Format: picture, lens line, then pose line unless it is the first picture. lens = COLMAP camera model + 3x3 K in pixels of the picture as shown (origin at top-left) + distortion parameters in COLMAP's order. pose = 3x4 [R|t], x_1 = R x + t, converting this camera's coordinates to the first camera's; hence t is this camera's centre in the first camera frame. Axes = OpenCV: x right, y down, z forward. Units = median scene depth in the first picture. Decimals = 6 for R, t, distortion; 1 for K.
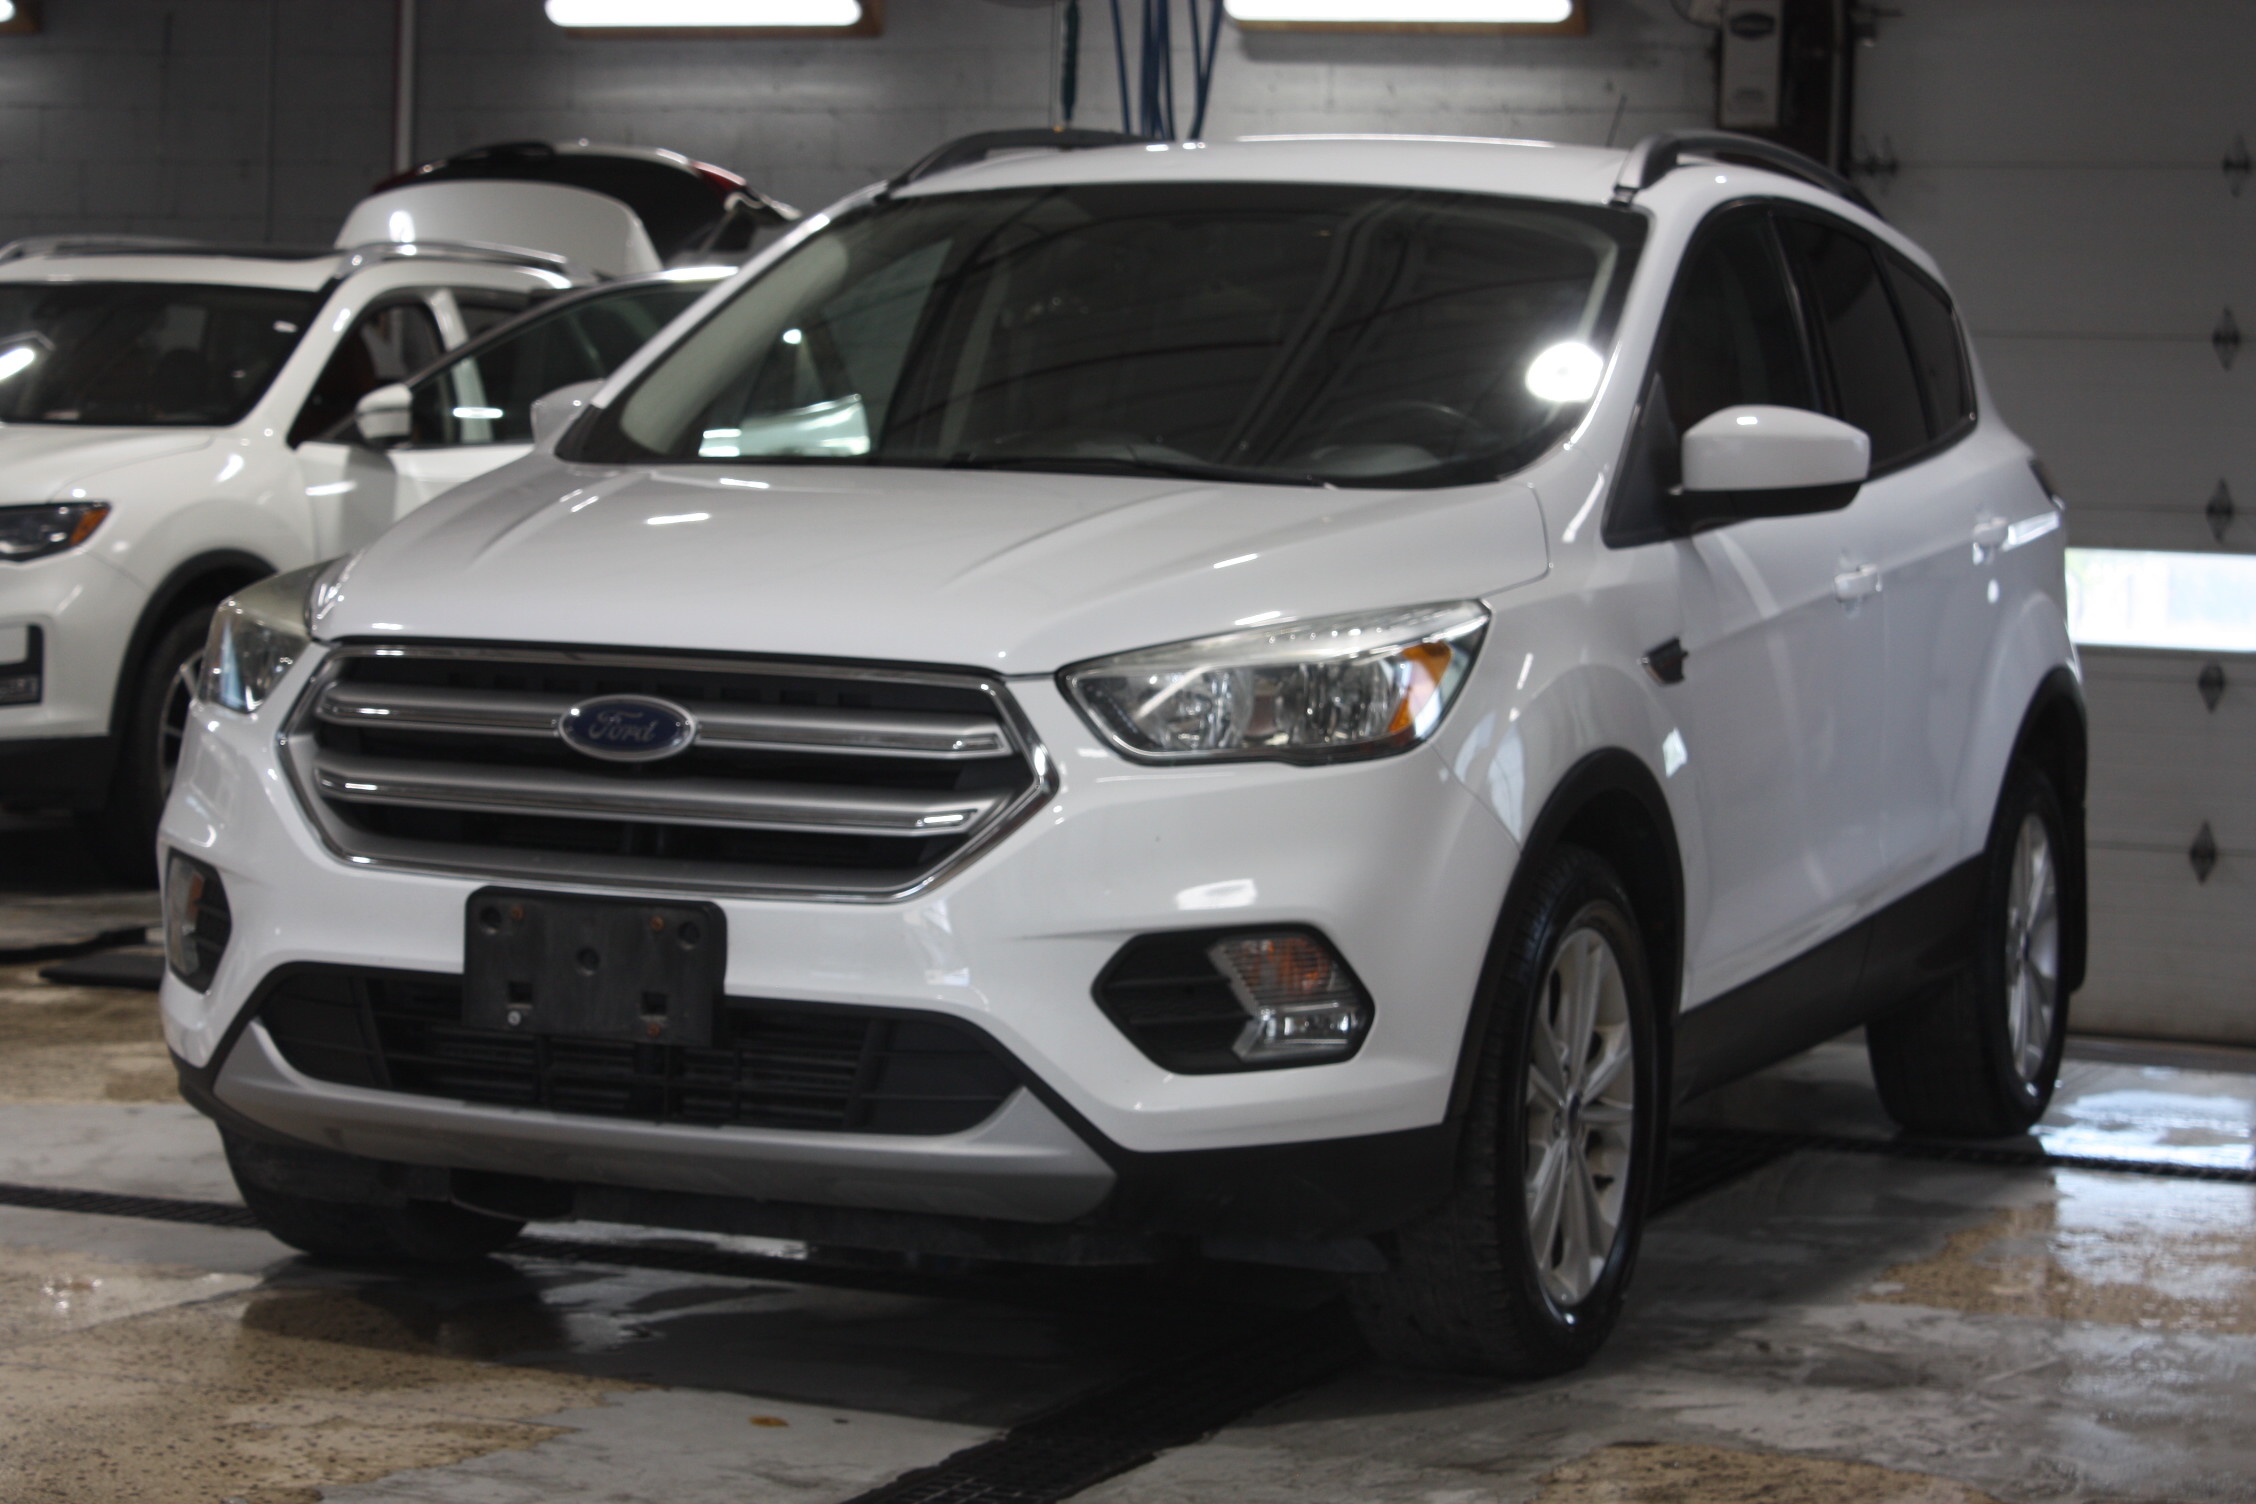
lens RADIAL K [[4994.4, 0, 1127.8], [0, 4994.4, 755.5], [0, 0, 1]] dist [0.156499, 0.000000]
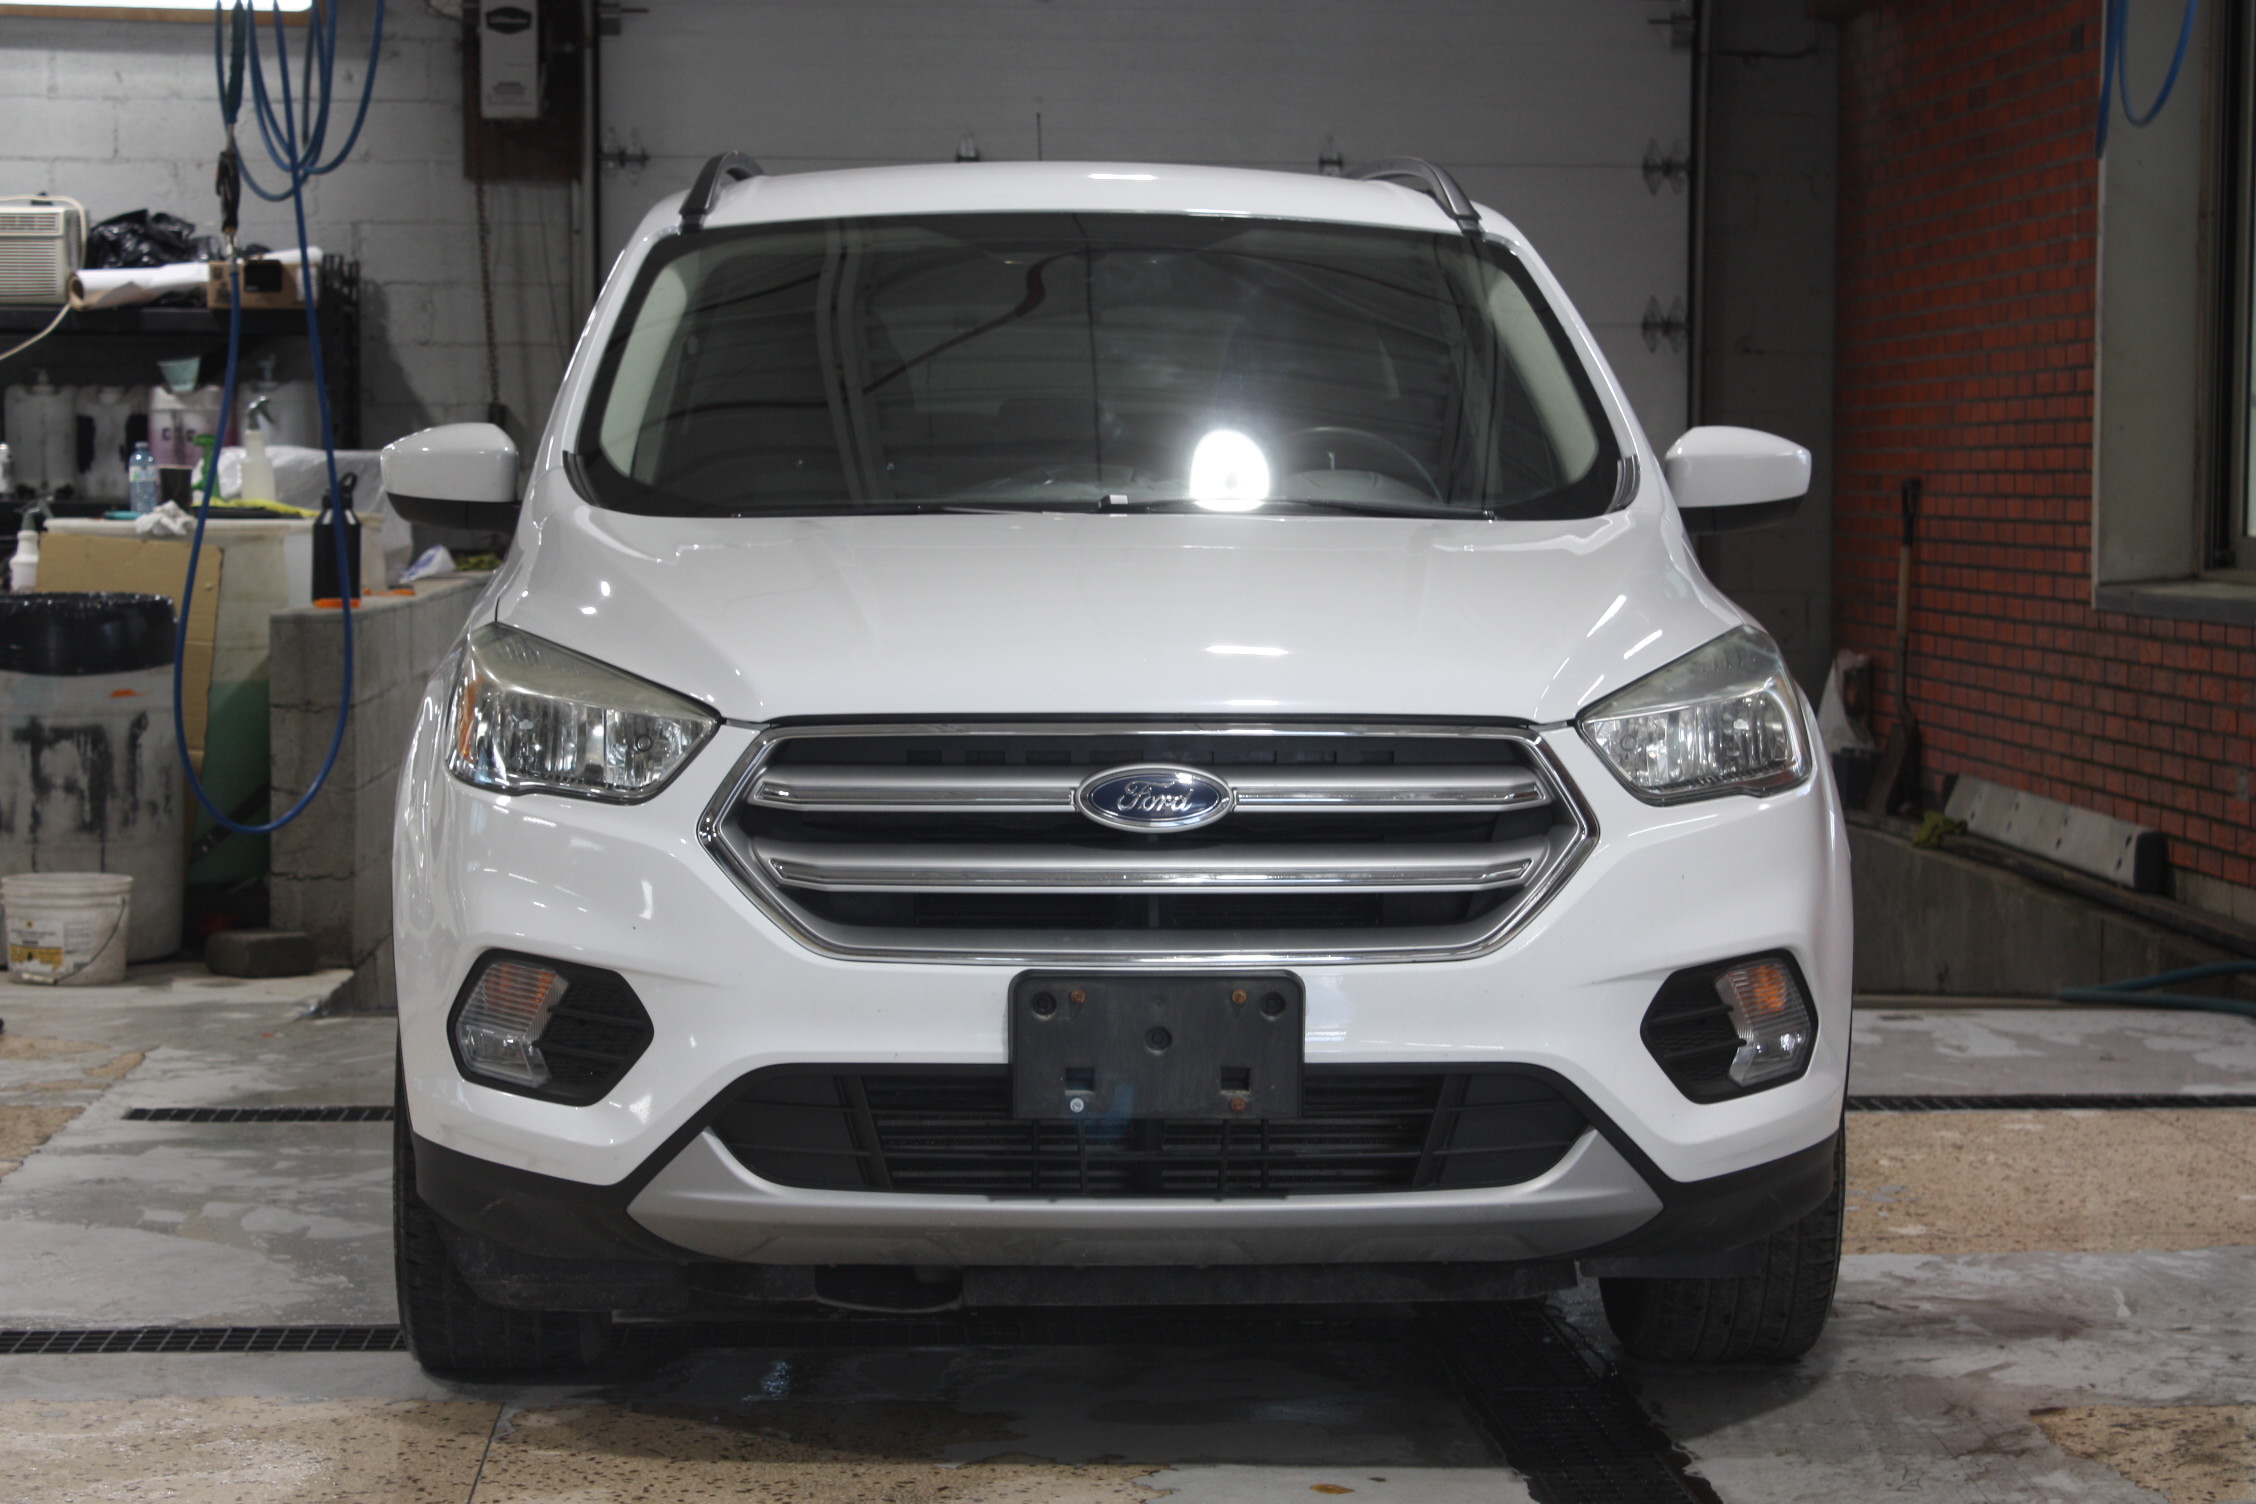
lens RADIAL K [[4823.2, 0, 1128.1], [0, 4823.2, 747.7], [0, 0, 1]] dist [0.044063, 0.000000]
pose [[0.897701, -0.054890, 0.437172, -0.516561], [0.049411, 0.998492, 0.023907, -0.038148], [-0.437825, 0.000140, 0.899060, 0.158388]]
